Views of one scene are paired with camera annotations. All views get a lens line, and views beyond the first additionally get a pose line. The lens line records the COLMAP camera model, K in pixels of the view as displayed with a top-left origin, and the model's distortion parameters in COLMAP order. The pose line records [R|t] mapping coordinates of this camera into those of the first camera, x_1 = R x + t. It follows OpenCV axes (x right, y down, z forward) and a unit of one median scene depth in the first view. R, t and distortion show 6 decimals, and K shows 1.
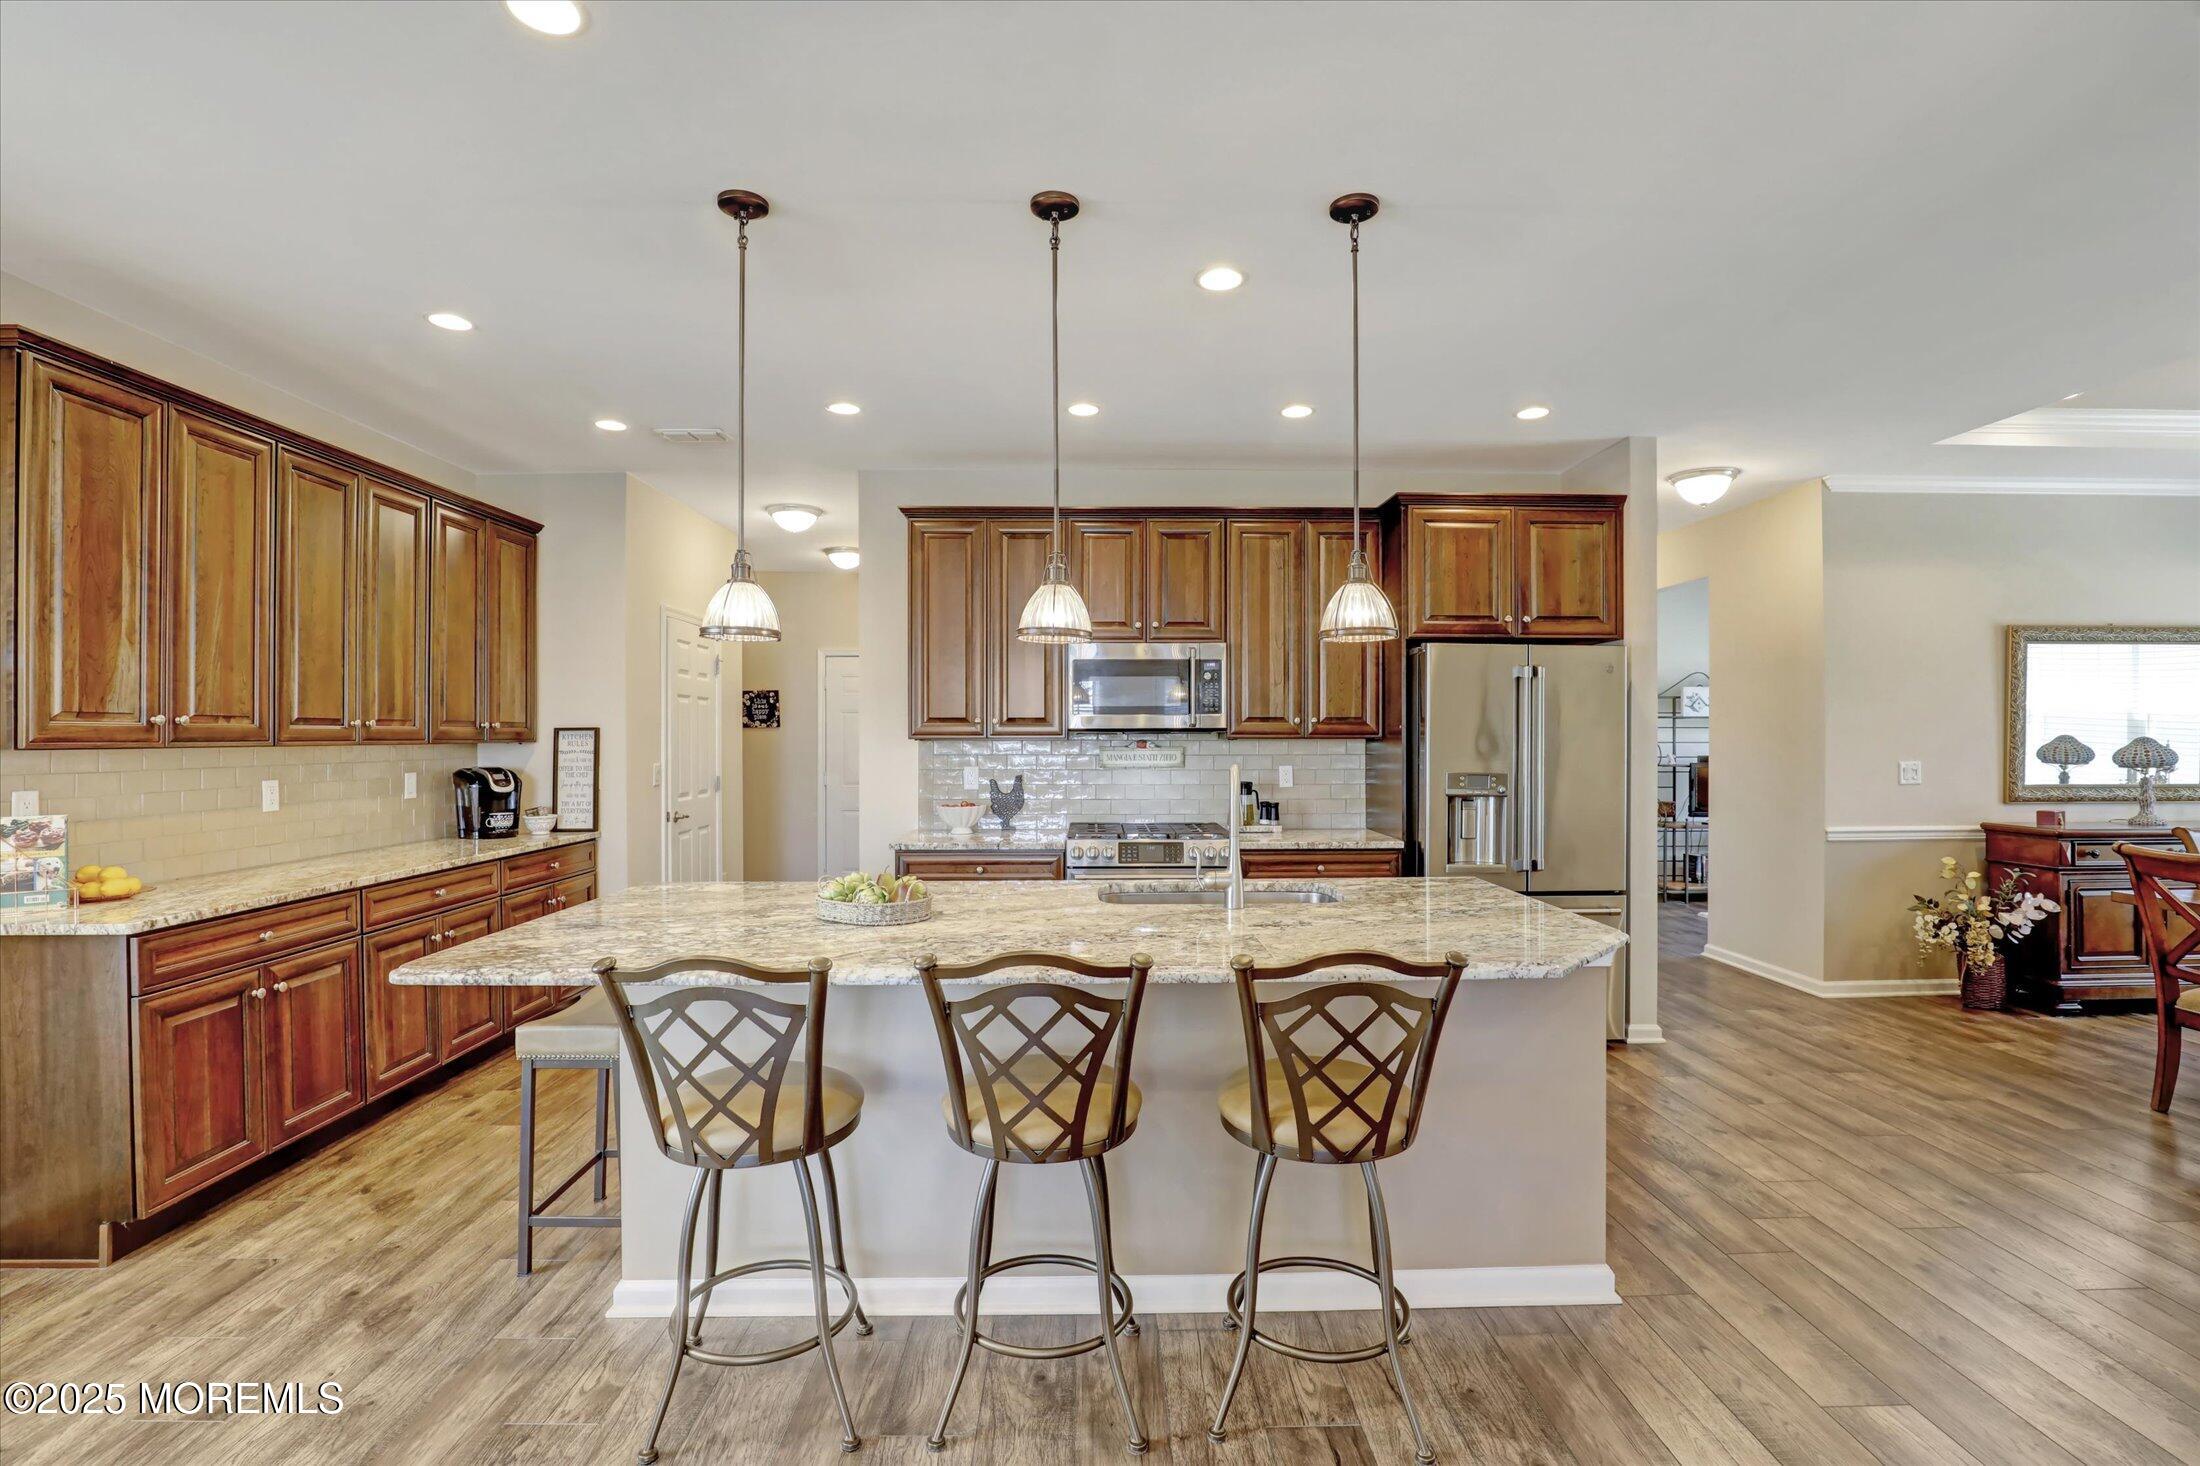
lens RADIAL K [[999.1, 0, 1115.7], [0, 999.1, 738.2], [0, 0, 1]] dist [-0.030585, 0.000575]
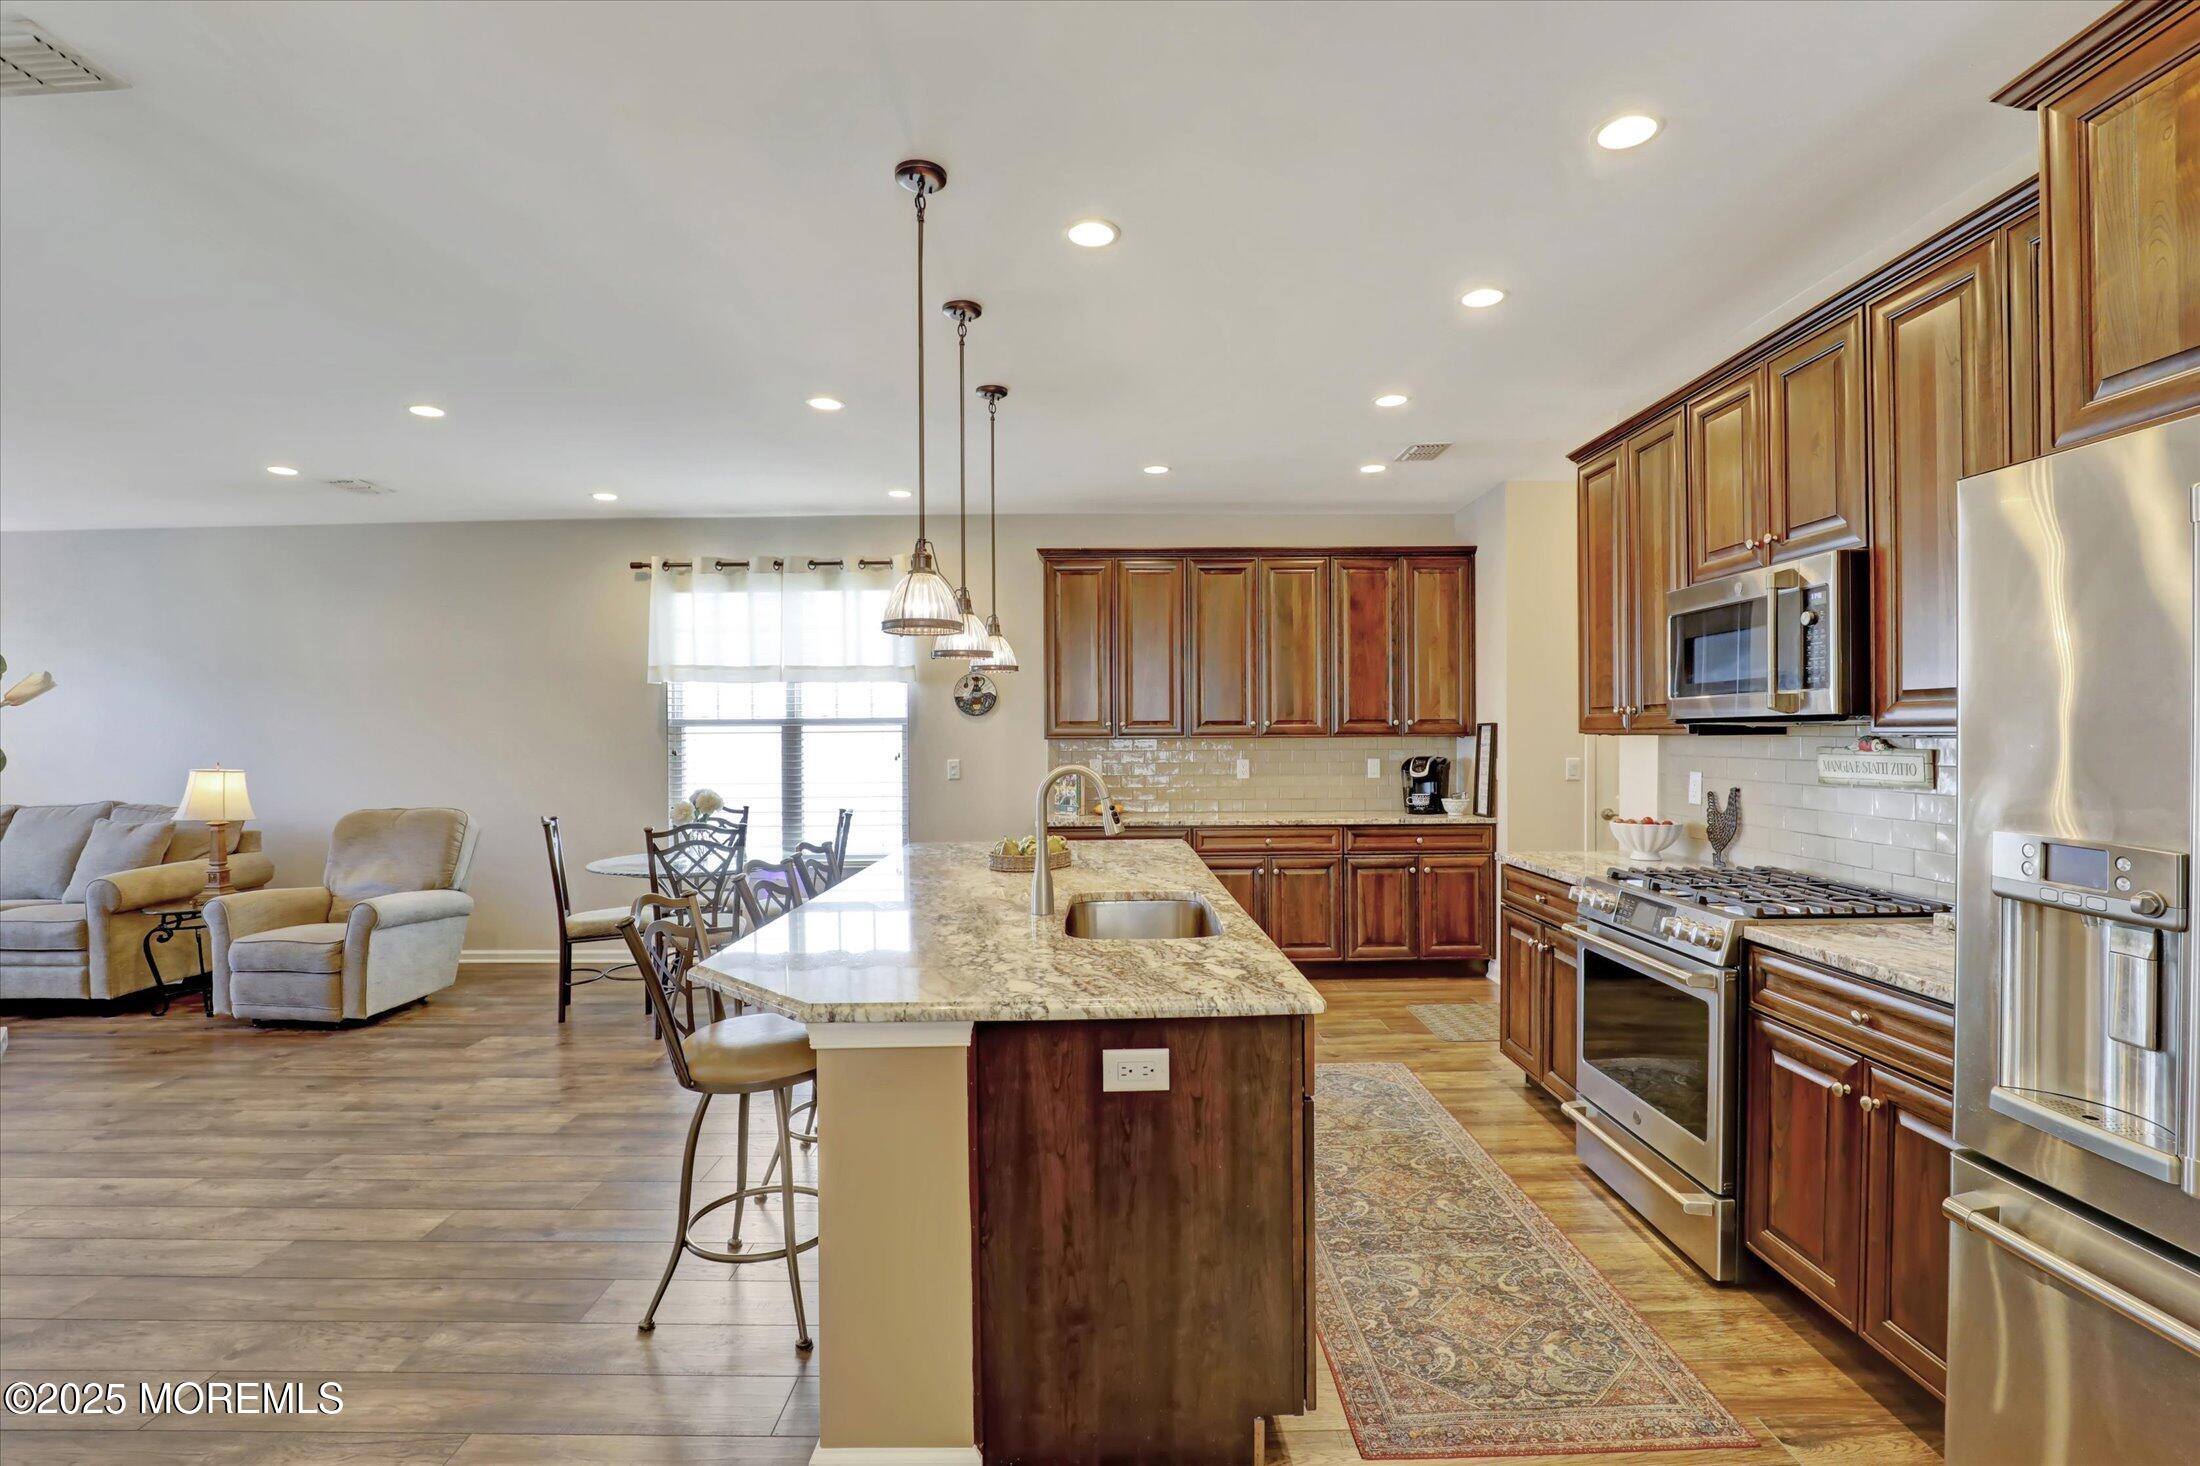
lens RADIAL K [[1017.6, 0, 1100.0], [0, 1017.6, 733.0], [0, 0, 1]] dist [-0.012334, 0.000437]
pose [[-0.024235, 0.001106, -0.999706, 0.644014], [0.004650, 0.999989, 0.000994, -0.002671], [0.999695, -0.004625, -0.024240, 0.631005]]
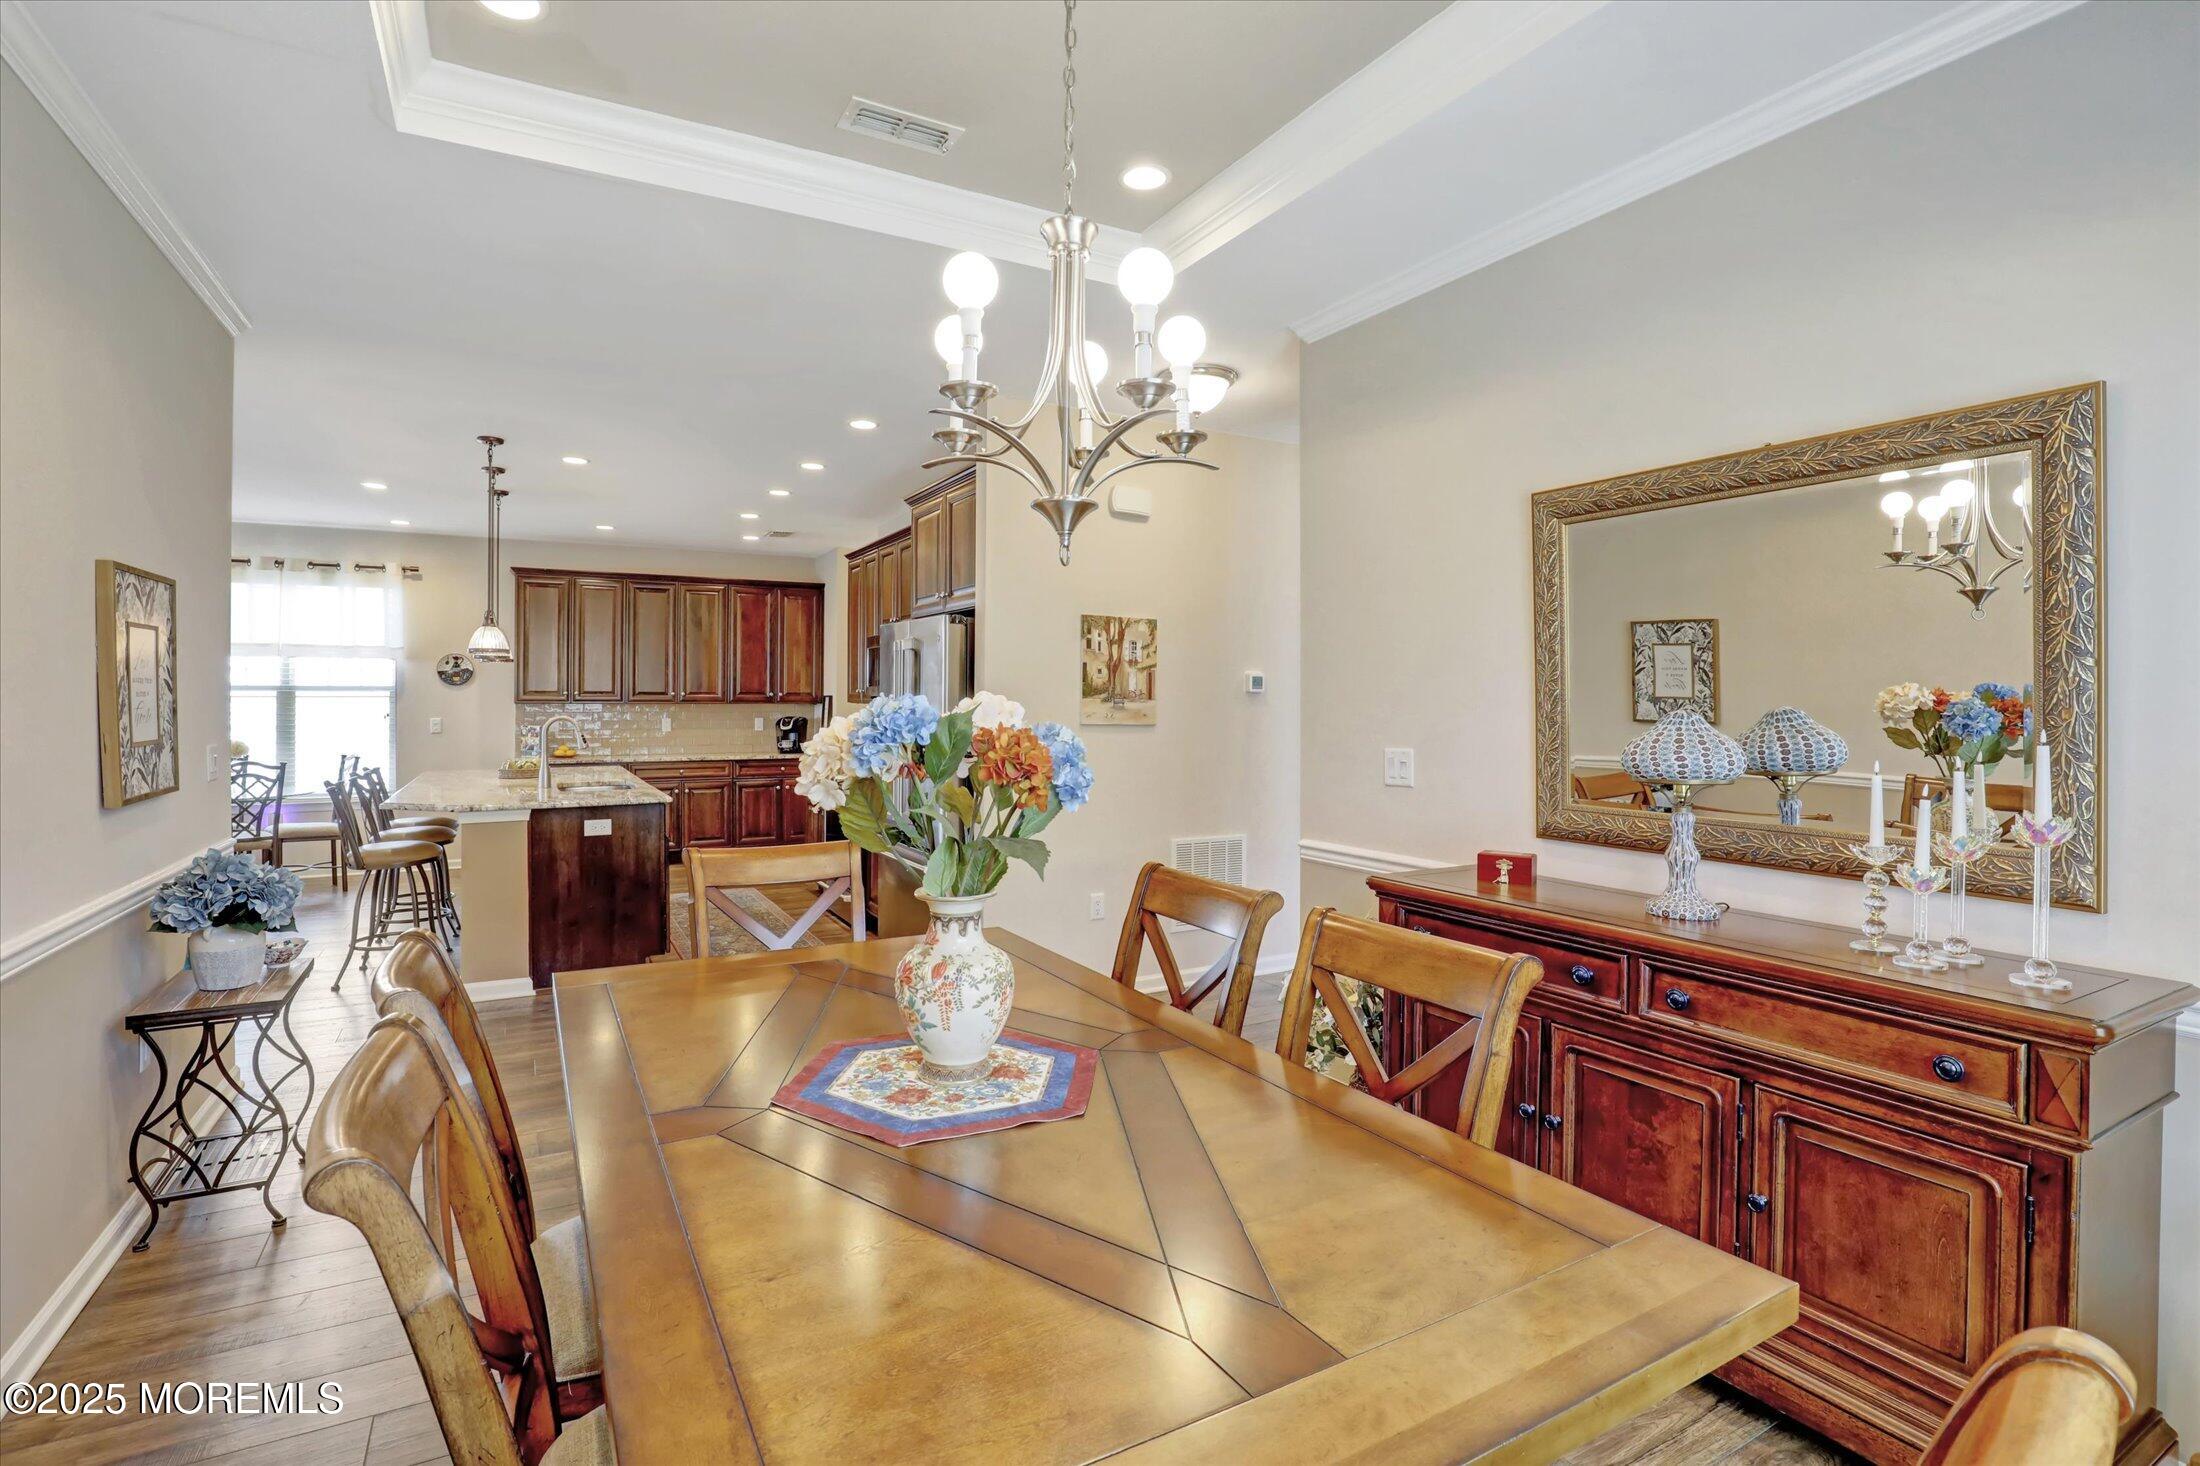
lens RADIAL K [[1026.4, 0, 1103.4], [0, 1026.4, 701.5], [0, 0, 1]] dist [-0.043583, -0.000099]
pose [[0.474769, 0.004747, -0.880098, 1.400711], [-0.005792, 0.999981, 0.002269, -0.007058], [0.880092, 0.004020, 0.474787, 0.597365]]
